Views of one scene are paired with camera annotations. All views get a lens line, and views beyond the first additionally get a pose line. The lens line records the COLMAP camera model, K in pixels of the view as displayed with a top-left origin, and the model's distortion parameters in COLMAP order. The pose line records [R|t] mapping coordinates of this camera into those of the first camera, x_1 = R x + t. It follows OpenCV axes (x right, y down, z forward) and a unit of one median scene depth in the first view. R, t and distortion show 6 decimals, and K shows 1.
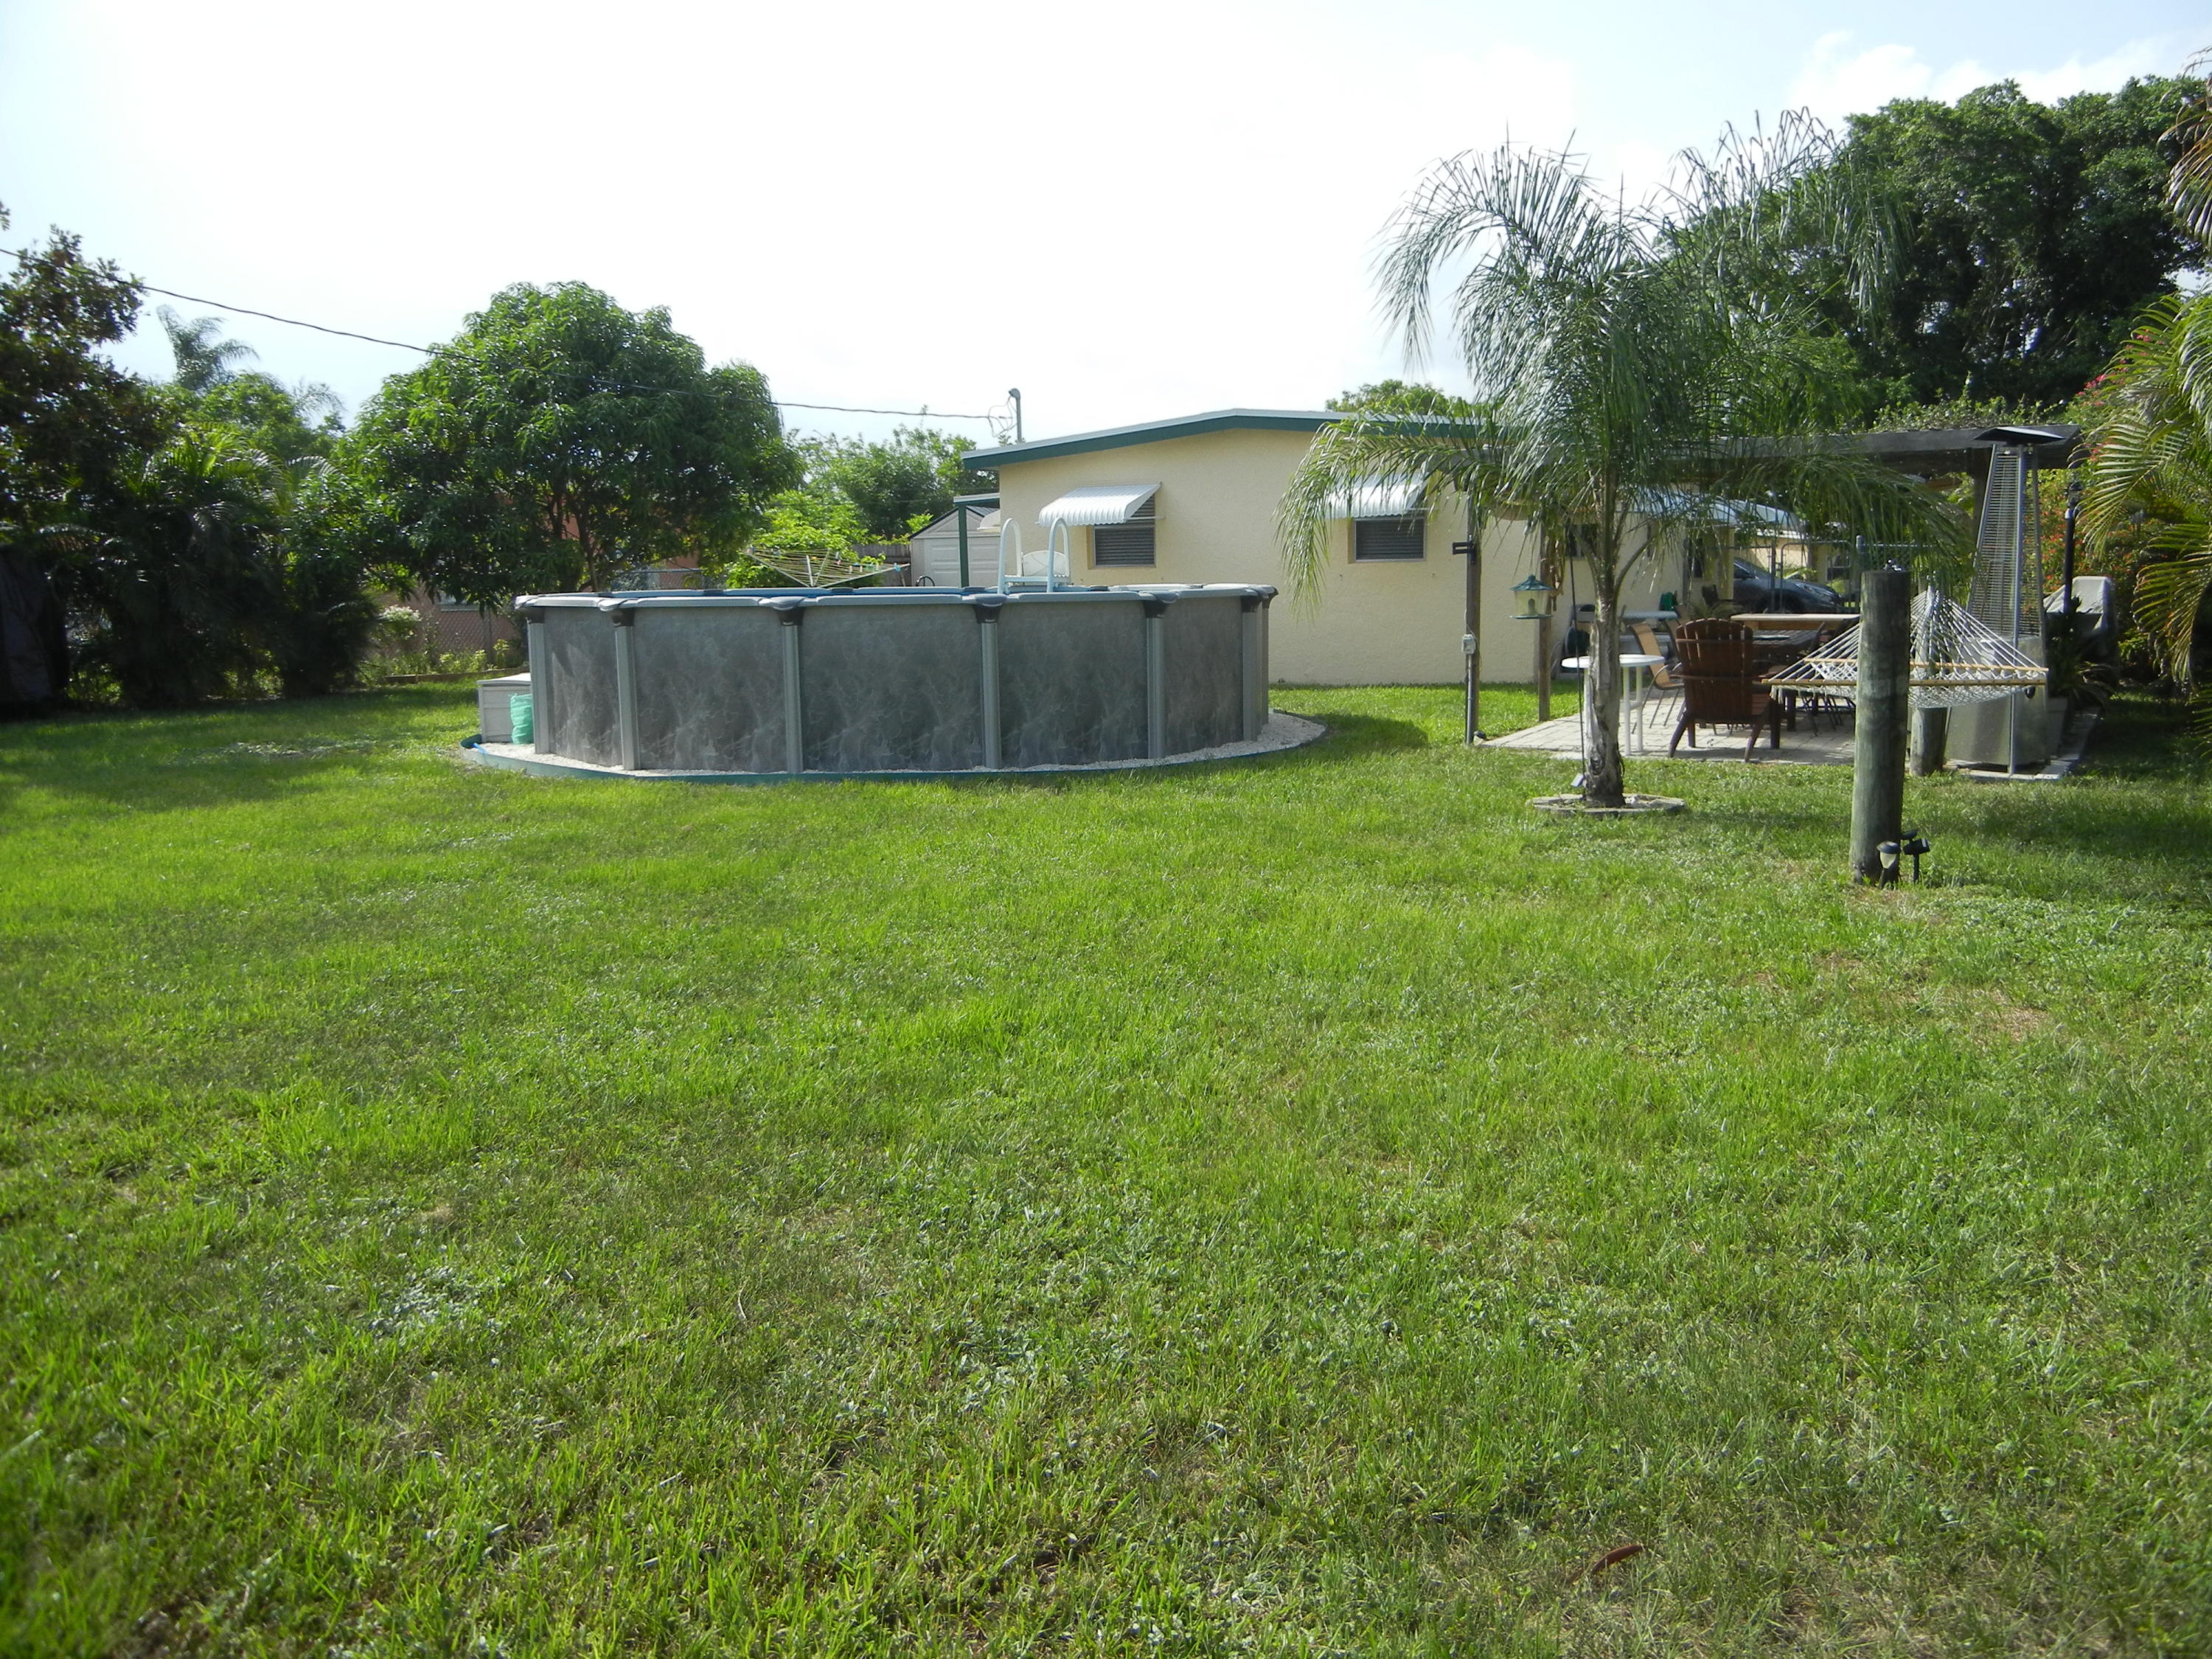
lens RADIAL K [[1923.4, 0, 1105.3], [0, 1923.4, 830.1], [0, 0, 1]] dist [0.065252, 0.002787]
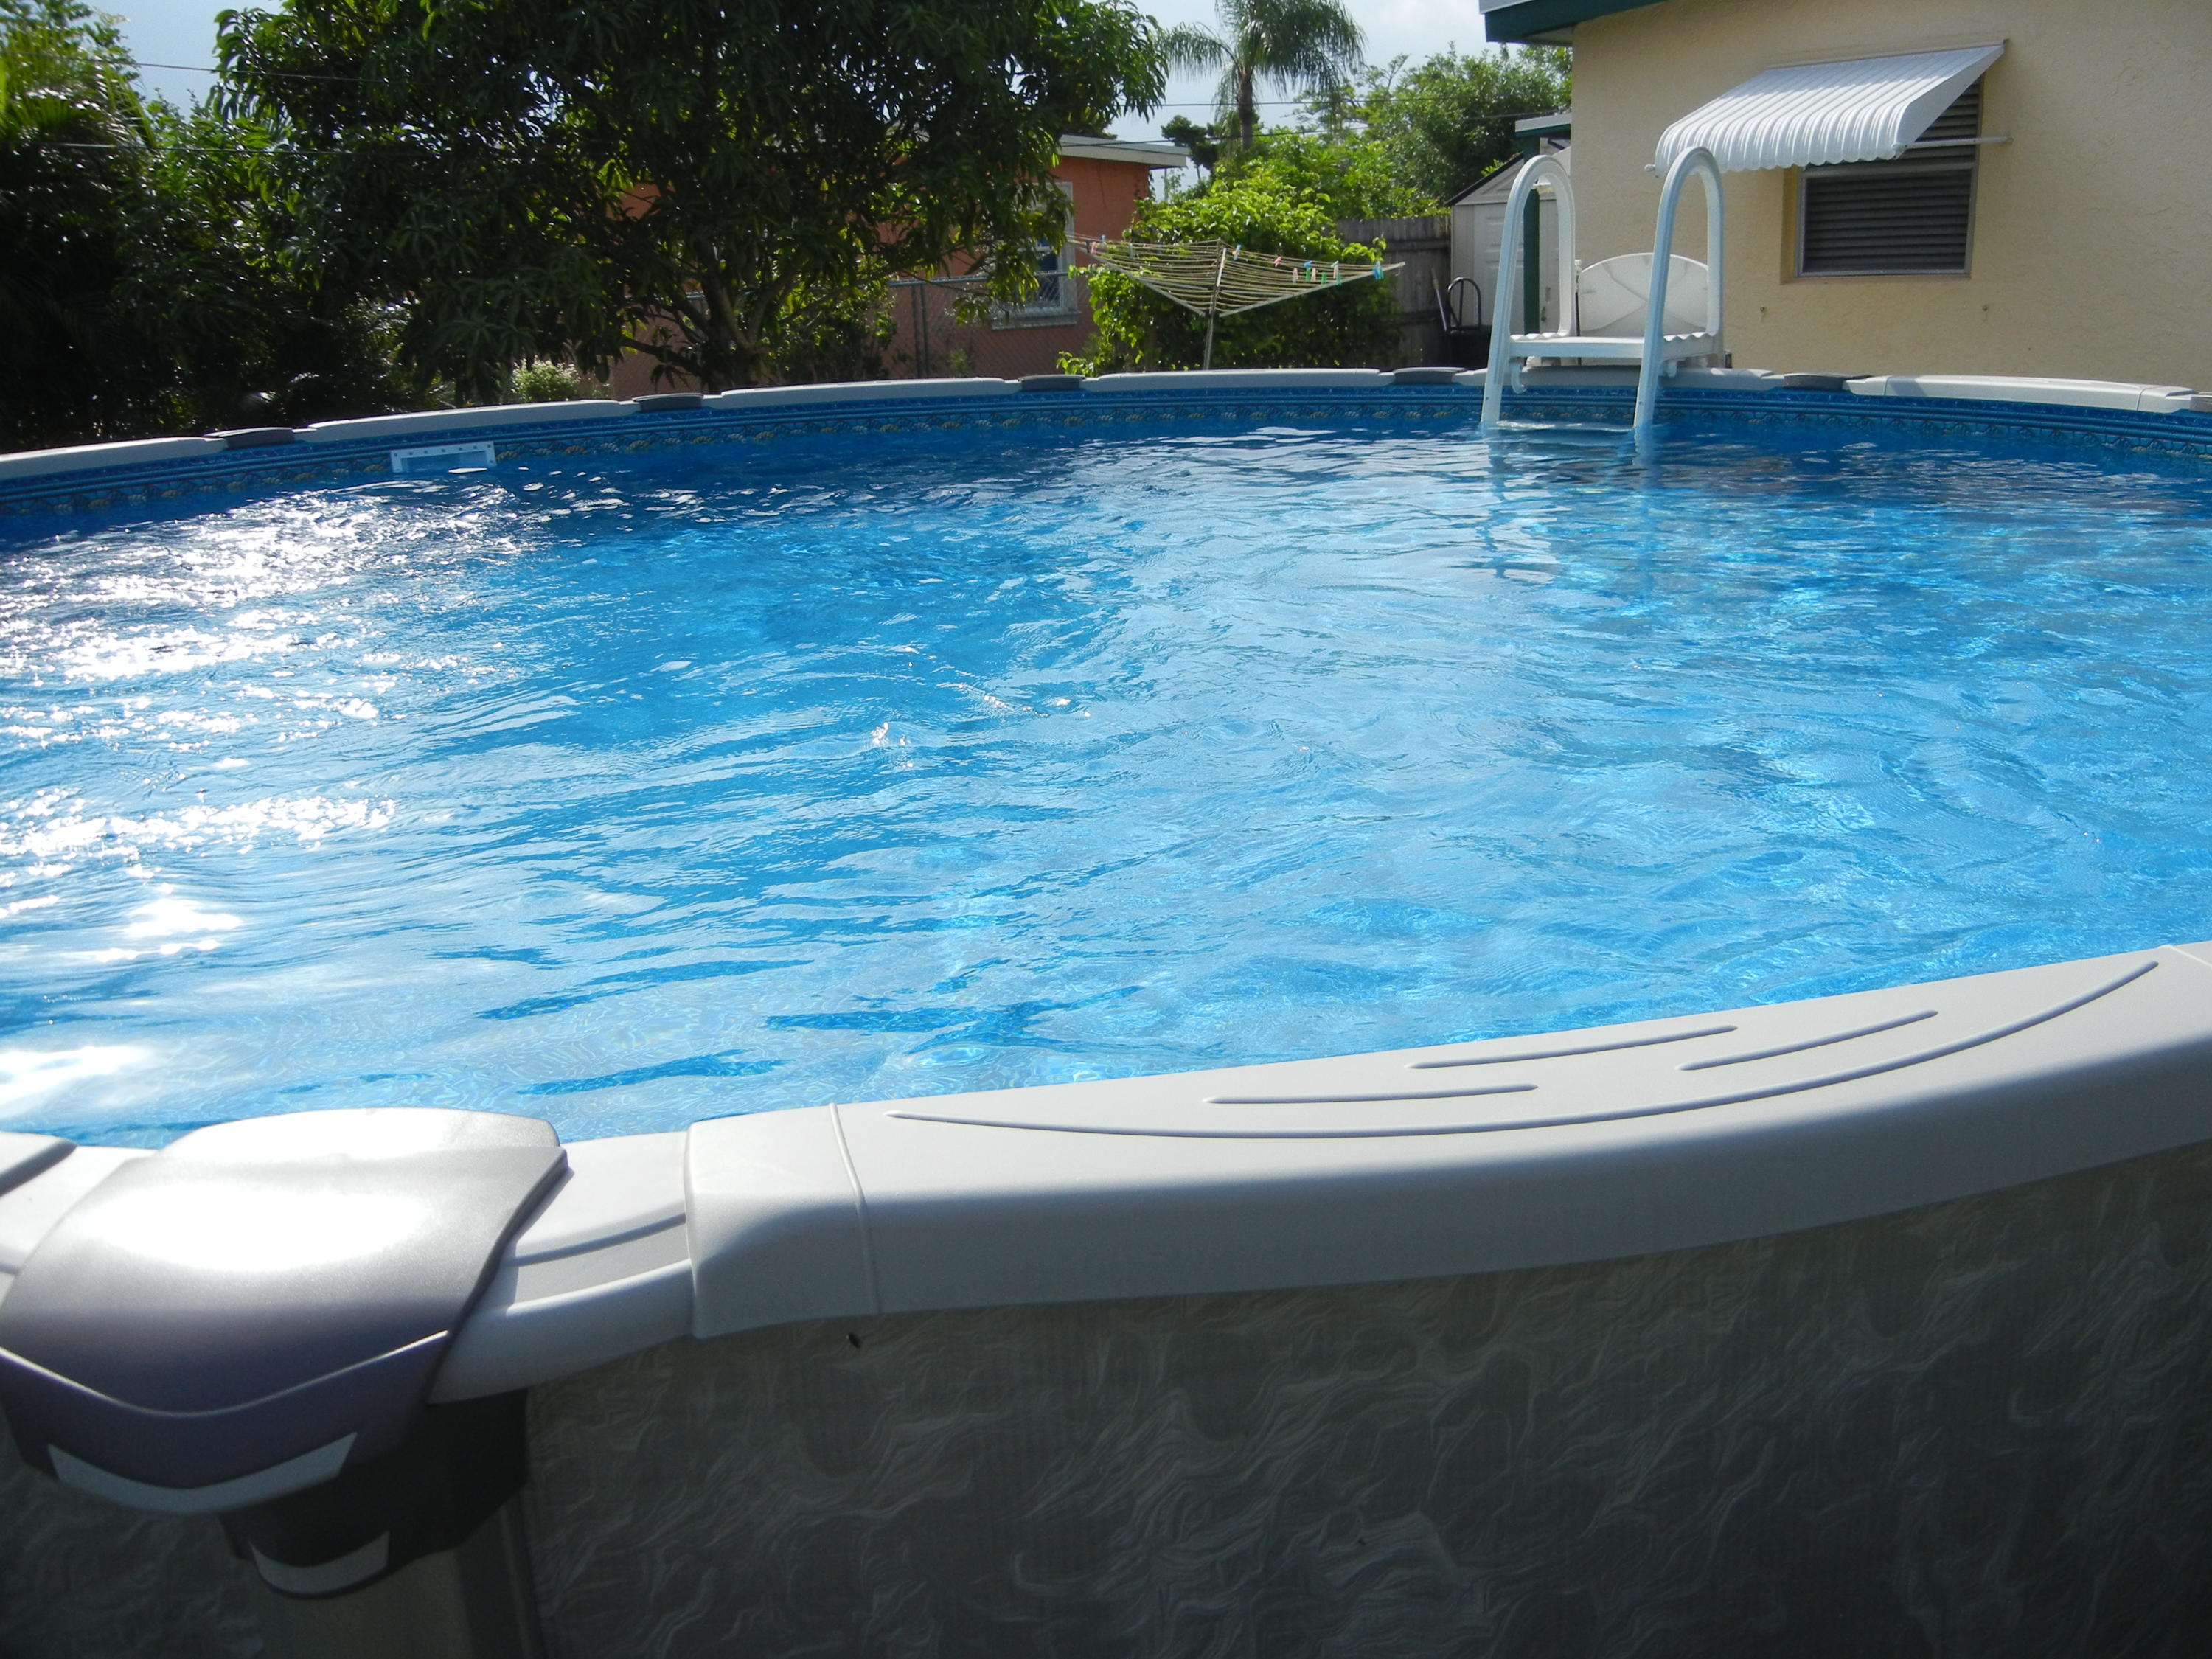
lens RADIAL K [[1923.4, 0, 1106.1], [0, 1923.4, 824.6], [0, 0, 1]] dist [0.065252, 0.002787]
pose [[0.946098, 0.080702, -0.313665, -0.005026], [-0.028881, 0.985623, 0.166474, -0.089141], [0.322590, -0.148442, 0.934826, 0.565180]]
